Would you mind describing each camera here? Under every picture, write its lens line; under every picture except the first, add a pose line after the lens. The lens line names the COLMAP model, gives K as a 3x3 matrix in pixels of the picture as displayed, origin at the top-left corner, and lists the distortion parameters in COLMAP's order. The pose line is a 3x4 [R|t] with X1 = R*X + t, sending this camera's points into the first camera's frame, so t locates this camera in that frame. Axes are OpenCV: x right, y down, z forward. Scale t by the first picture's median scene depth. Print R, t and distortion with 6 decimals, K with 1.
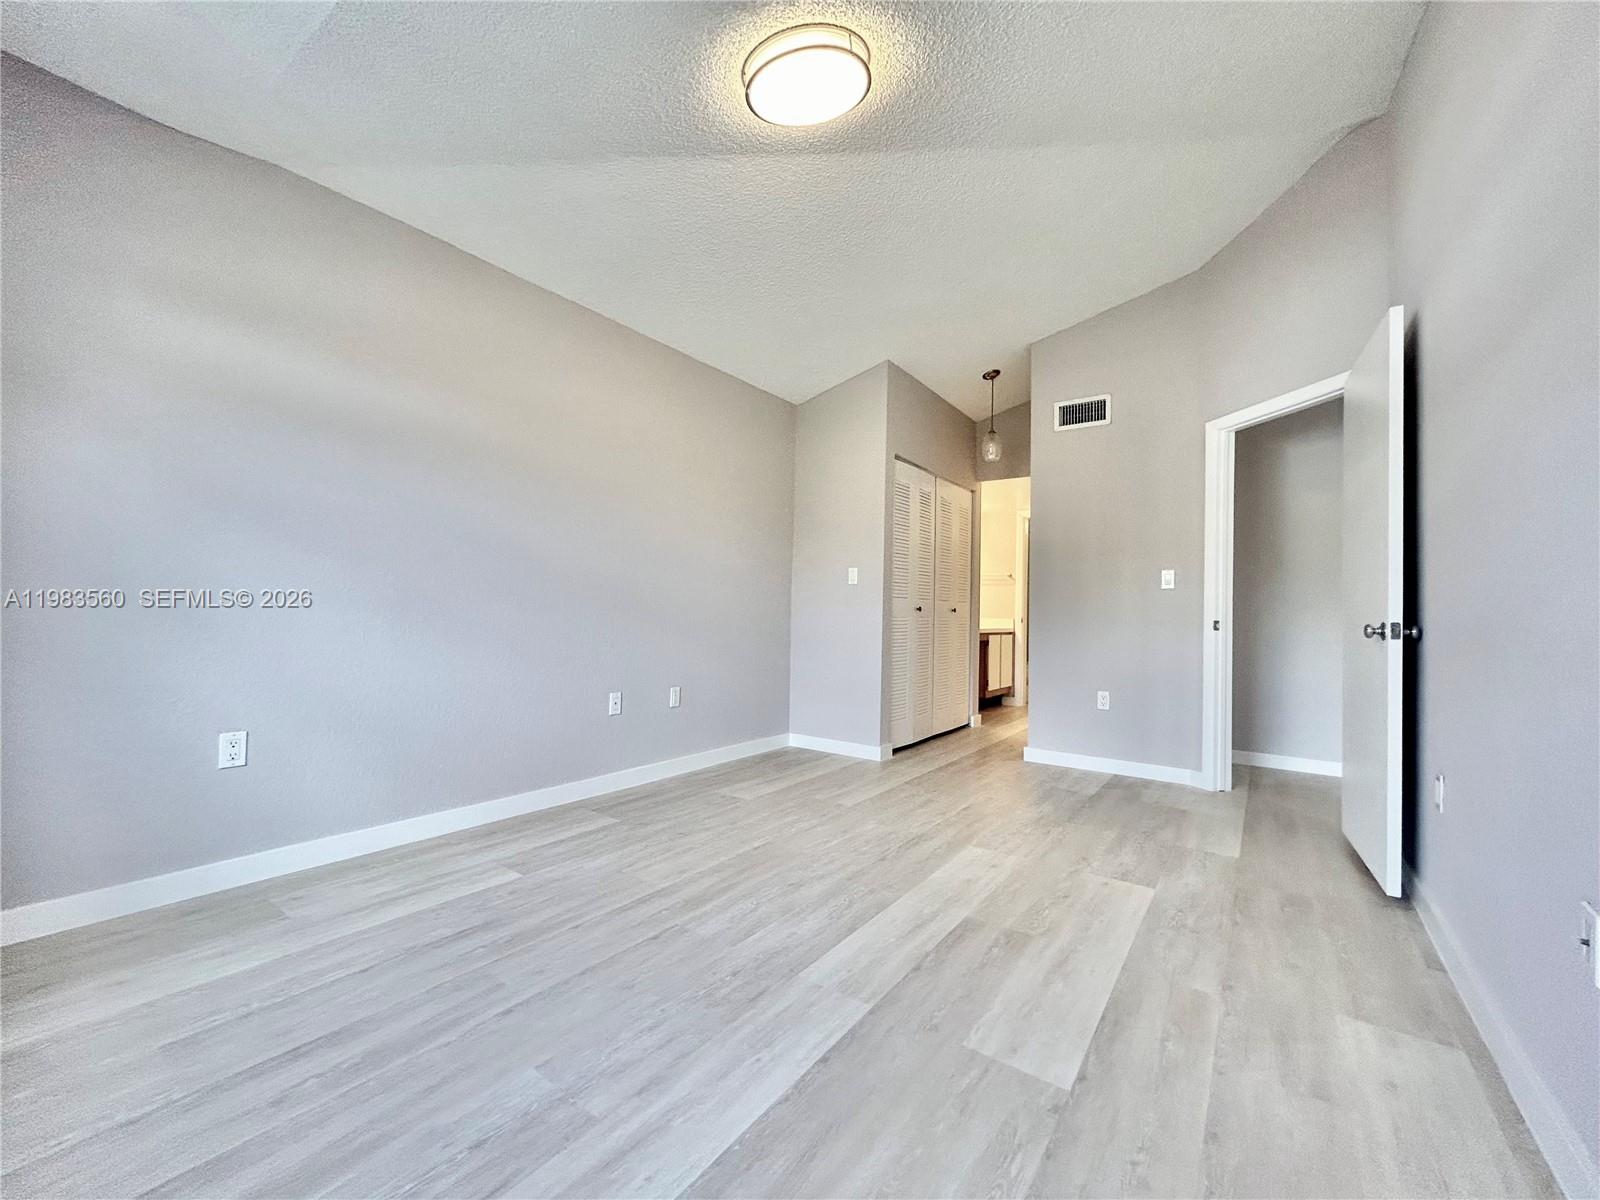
lens RADIAL K [[652.7, 0, 801.8], [0, 652.7, 598.3], [0, 0, 1]] dist [-0.001192, 0.000740]
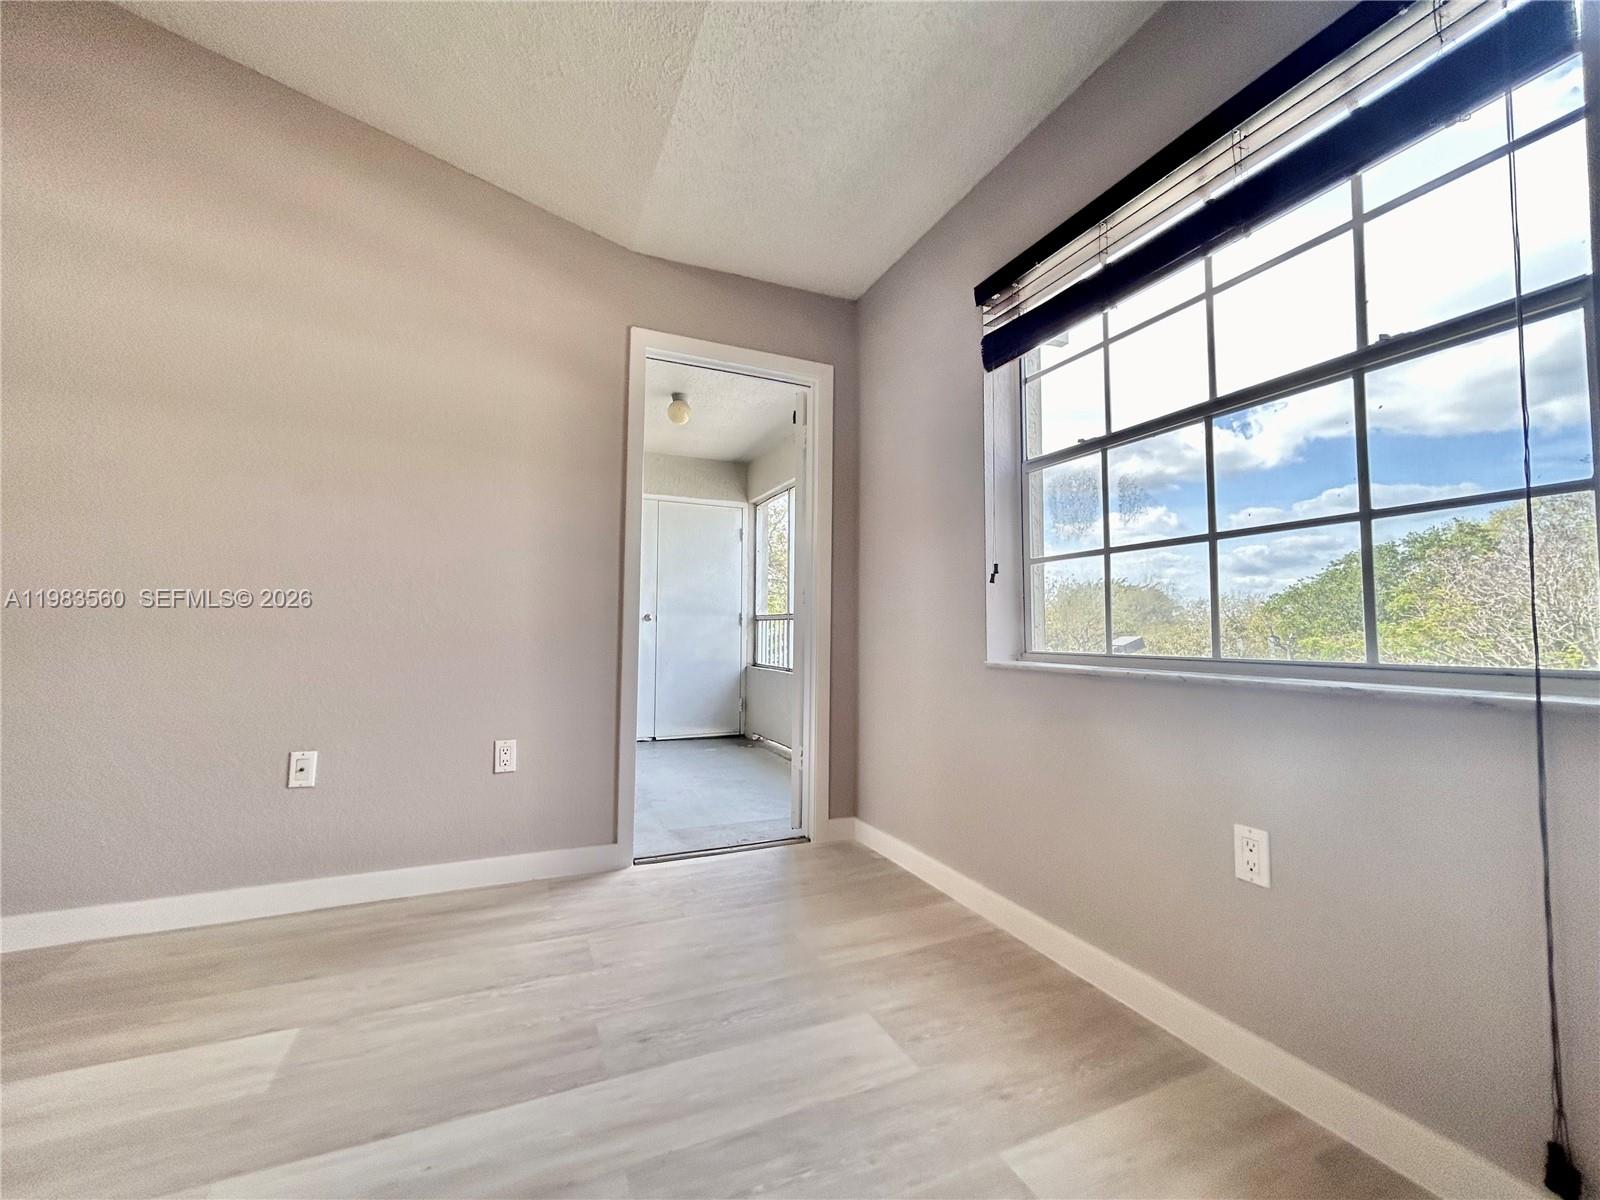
lens RADIAL K [[652.7, 0, 801.8], [0, 652.7, 598.3], [0, 0, 1]] dist [-0.001192, 0.000740]
pose [[-0.862565, -0.004622, 0.505925, -0.479686], [-0.038761, 0.997623, -0.056971, 0.023652], [-0.504459, -0.068751, -0.860694, 0.839341]]
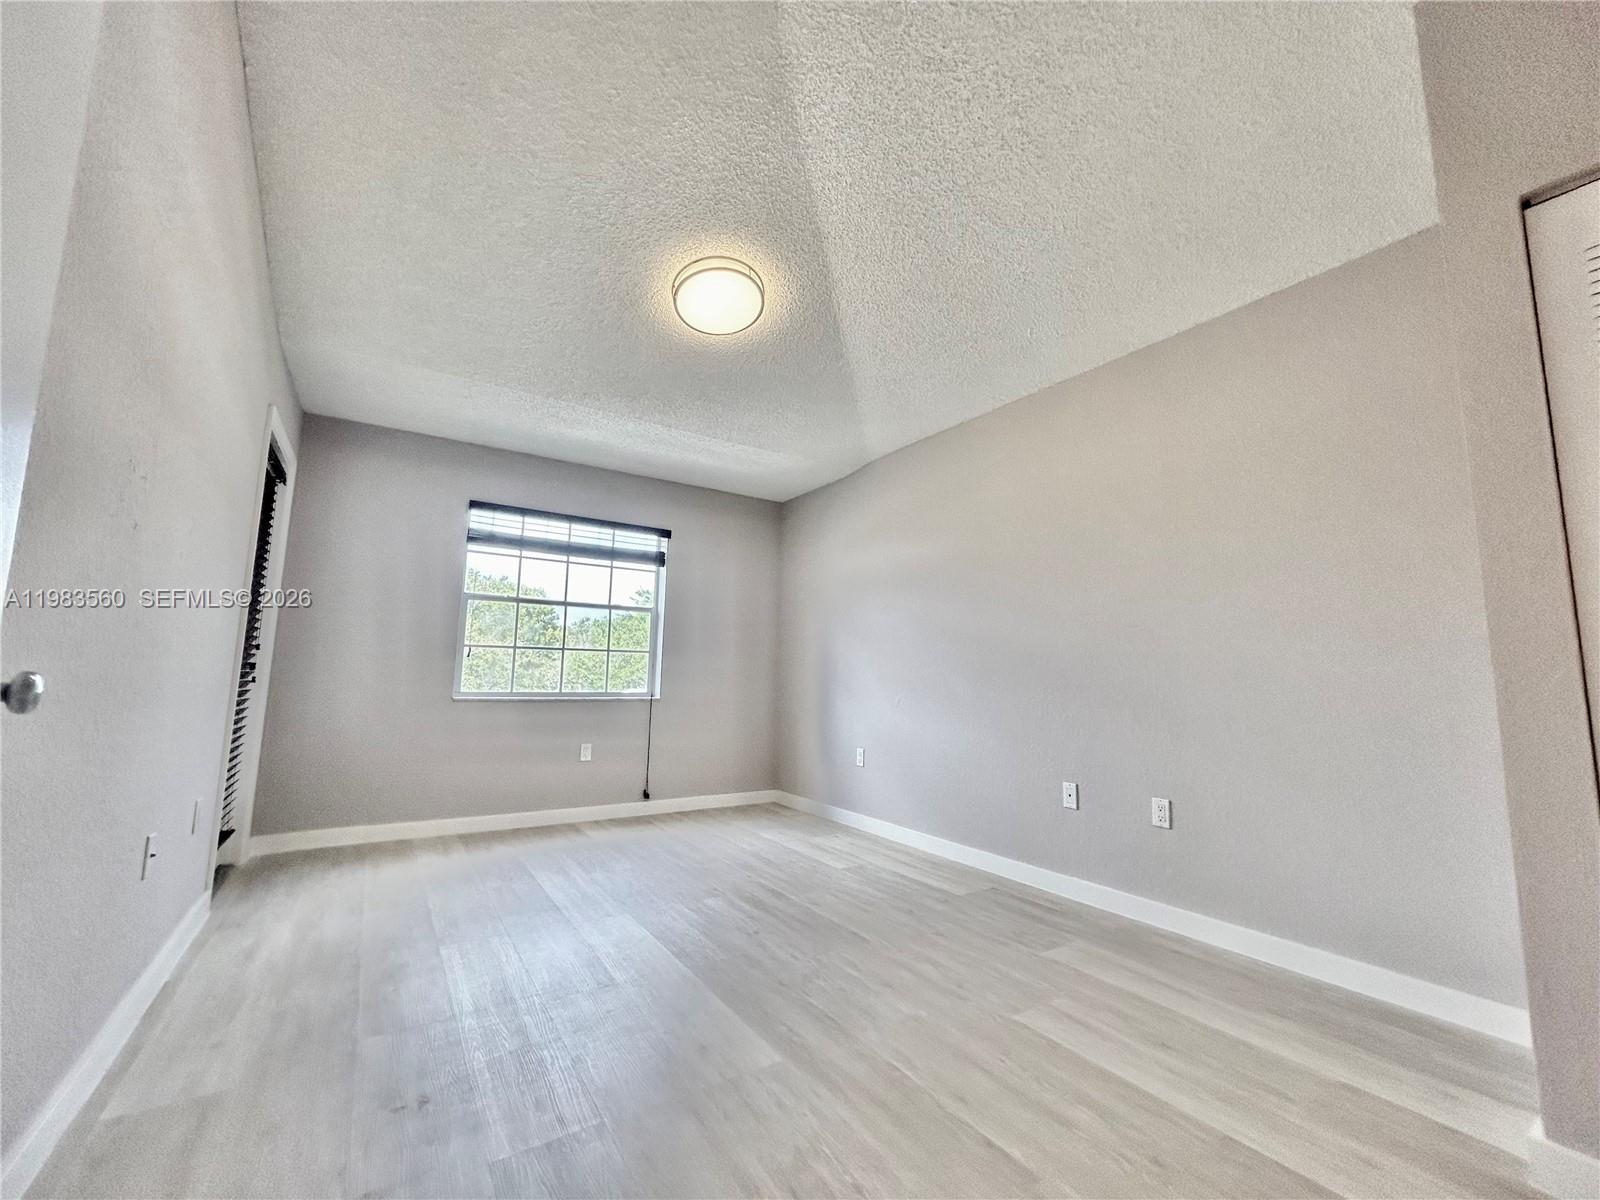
lens RADIAL K [[646.5, 0, 803.3], [0, 646.5, 599.4], [0, 0, 1]] dist [-0.001513, -0.000253]
pose [[-0.357871, -0.143852, -0.922624, 0.953354], [-0.004594, 0.988322, -0.152313, 0.046344], [0.933760, -0.050269, -0.354353, 1.367264]]
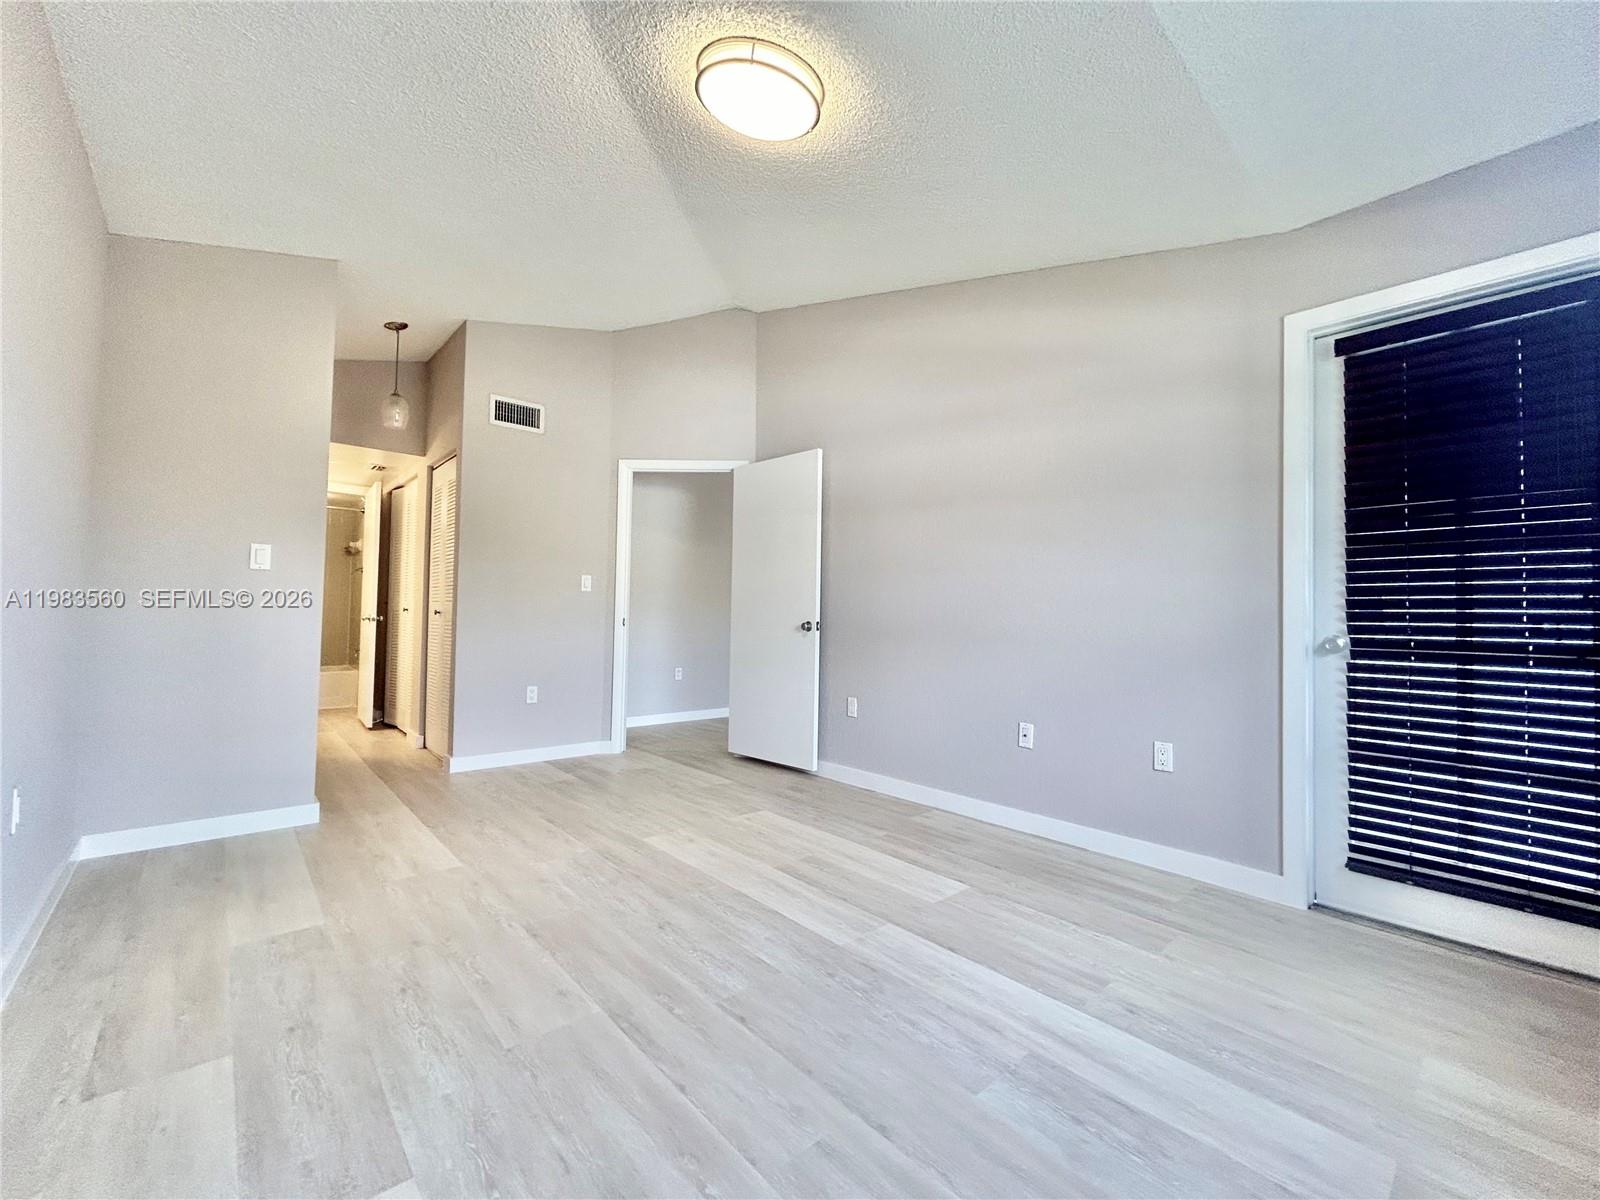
lens RADIAL K [[652.7, 0, 801.8], [0, 652.7, 598.3], [0, 0, 1]] dist [-0.001192, 0.000740]
pose [[0.212953, 0.011762, 0.976992, -0.791528], [-0.035429, 0.999363, -0.004309, -0.016641], [-0.976420, -0.033696, 0.213234, 0.582274]]
